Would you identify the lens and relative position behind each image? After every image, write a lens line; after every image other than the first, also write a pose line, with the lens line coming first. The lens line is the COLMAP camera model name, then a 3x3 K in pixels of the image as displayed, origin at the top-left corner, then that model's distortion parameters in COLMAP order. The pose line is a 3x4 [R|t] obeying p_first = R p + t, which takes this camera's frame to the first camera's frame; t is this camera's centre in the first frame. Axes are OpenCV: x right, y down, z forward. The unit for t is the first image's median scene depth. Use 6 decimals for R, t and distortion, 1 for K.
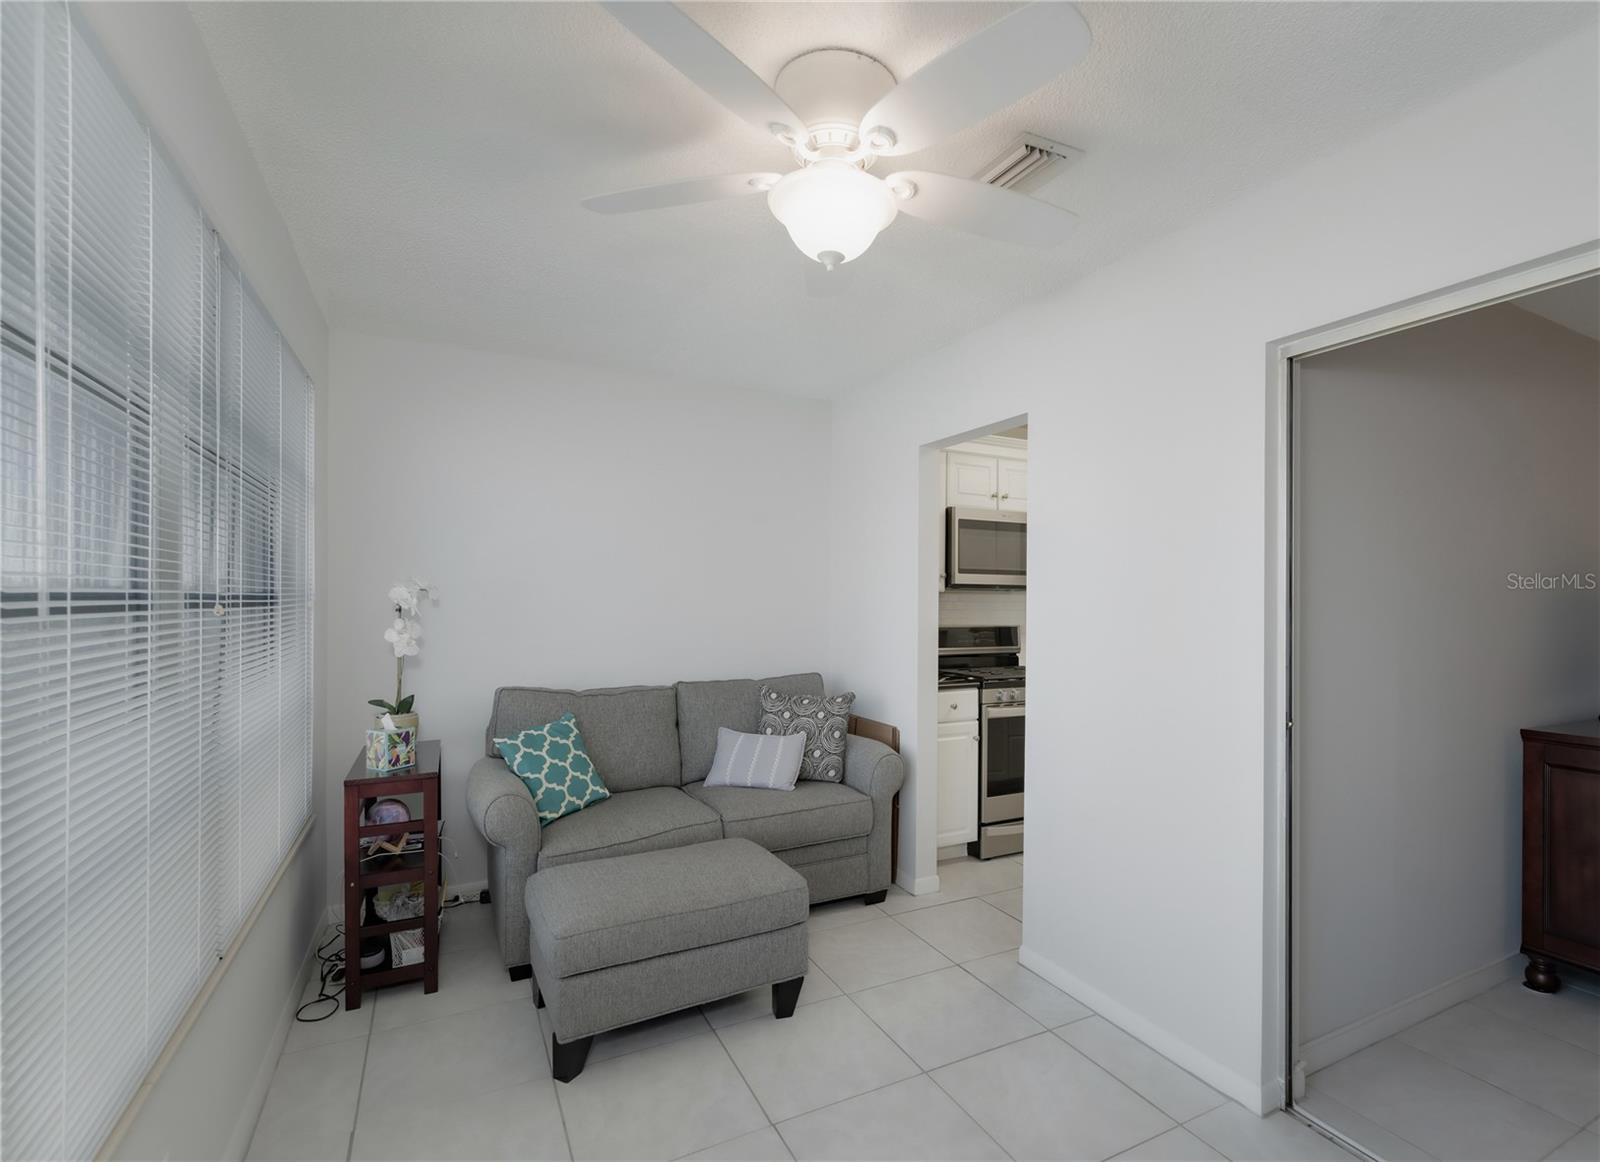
lens RADIAL K [[739.1, 0, 843.0], [0, 739.1, 603.5], [0, 0, 1]] dist [-0.002672, 0.001379]
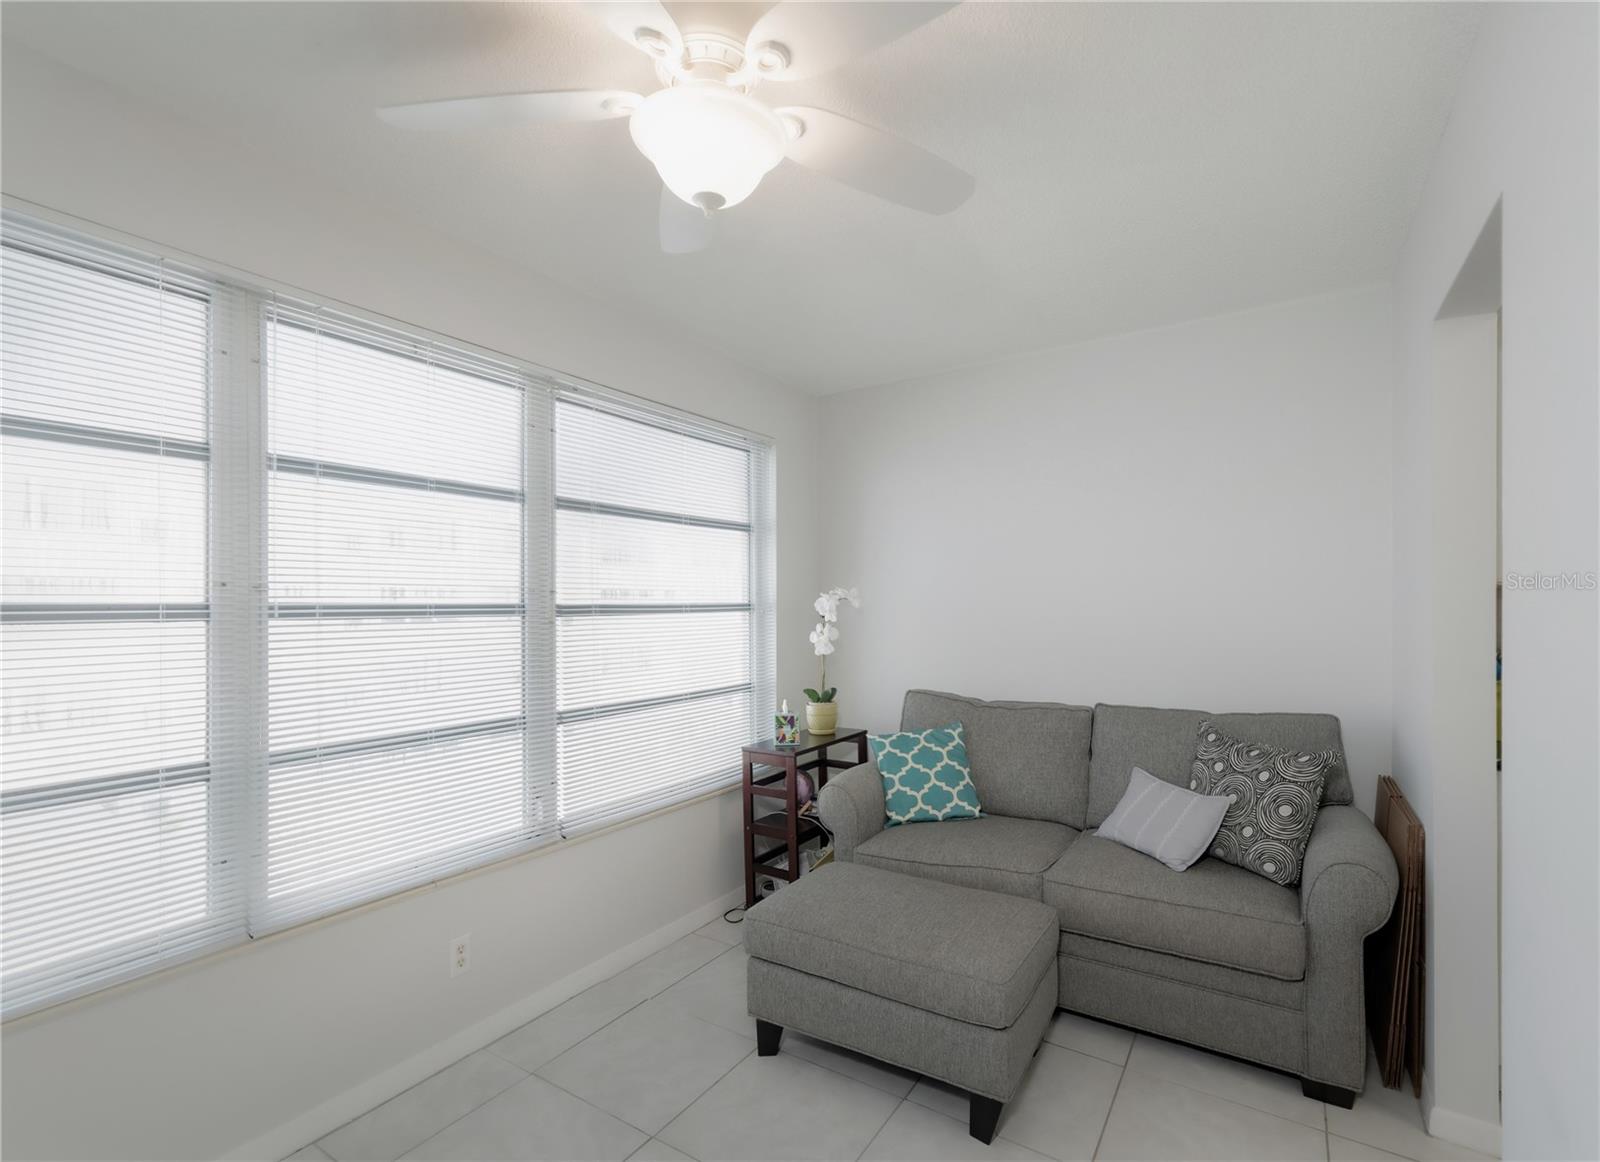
lens RADIAL K [[739.1, 0, 798.4], [0, 739.1, 594.5], [0, 0, 1]] dist [-0.002672, 0.001379]
pose [[0.483044, -0.022120, -0.875317, 0.417501], [0.002394, 0.999710, -0.023942, 0.001858], [0.875593, 0.009469, 0.482957, 0.359665]]
